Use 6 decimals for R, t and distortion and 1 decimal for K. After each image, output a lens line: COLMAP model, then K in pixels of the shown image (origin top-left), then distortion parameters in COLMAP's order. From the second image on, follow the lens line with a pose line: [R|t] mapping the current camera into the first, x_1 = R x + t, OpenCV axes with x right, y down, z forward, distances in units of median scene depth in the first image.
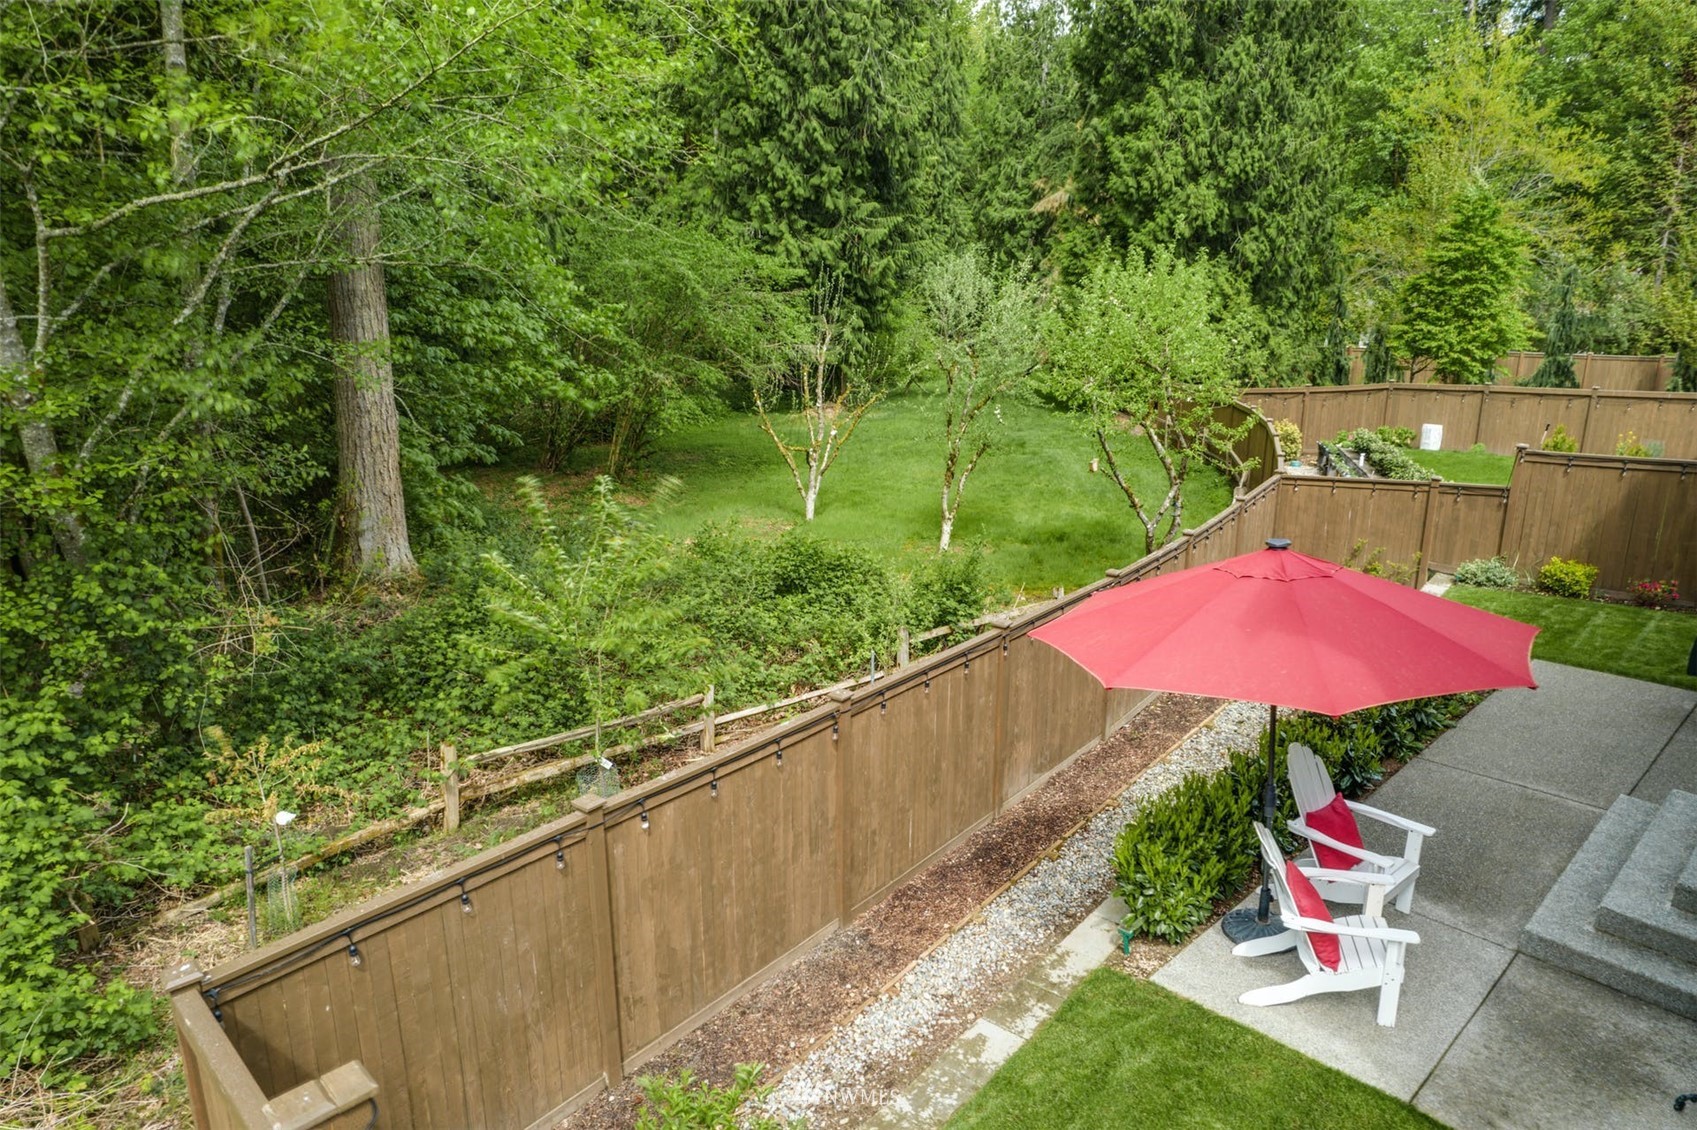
lens RADIAL K [[1091.0, 0, 850.3], [0, 1091.0, 574.0], [0, 0, 1]] dist [-0.015085, 0.010987]
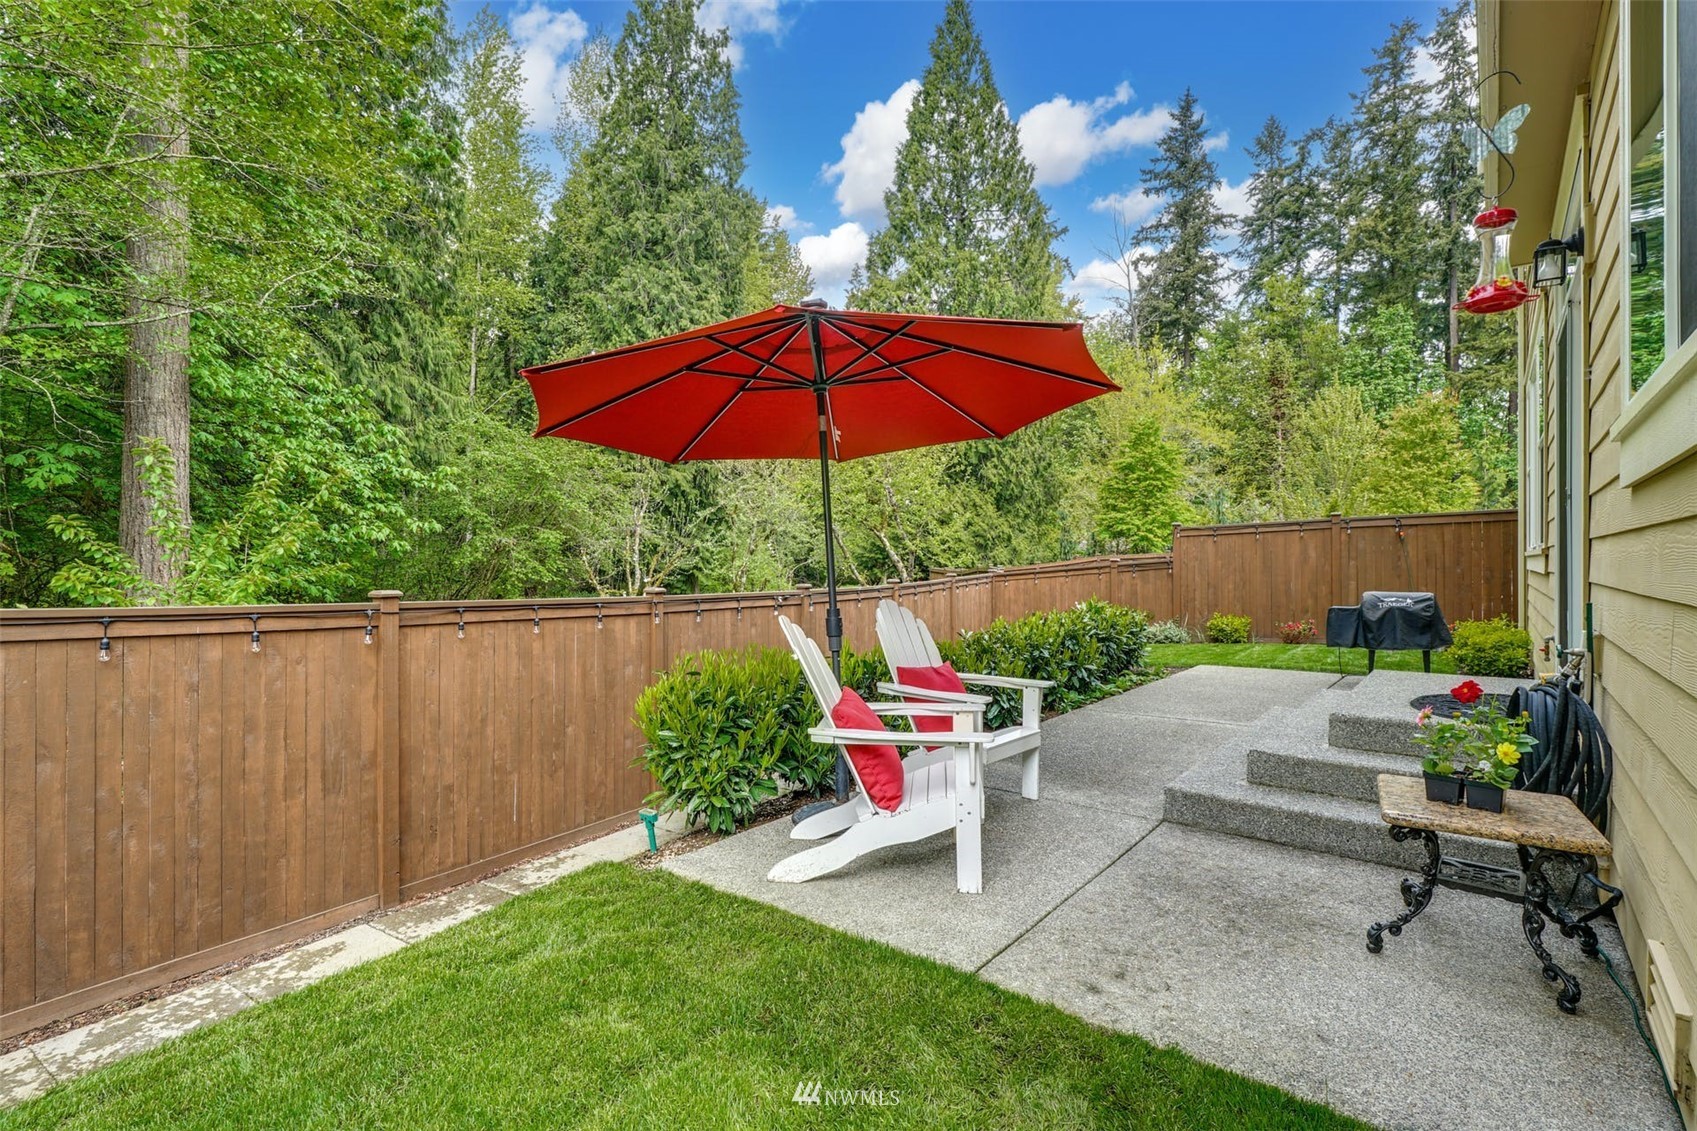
lens RADIAL K [[810.6, 0, 845.7], [0, 810.6, 555.0], [0, 0, 1]] dist [-0.000041, 0.000787]
pose [[0.992814, 0.002870, 0.119636, 0.082510], [0.029898, 0.962061, -0.271192, 0.080824], [-0.115875, 0.272820, 0.955061, 0.108672]]
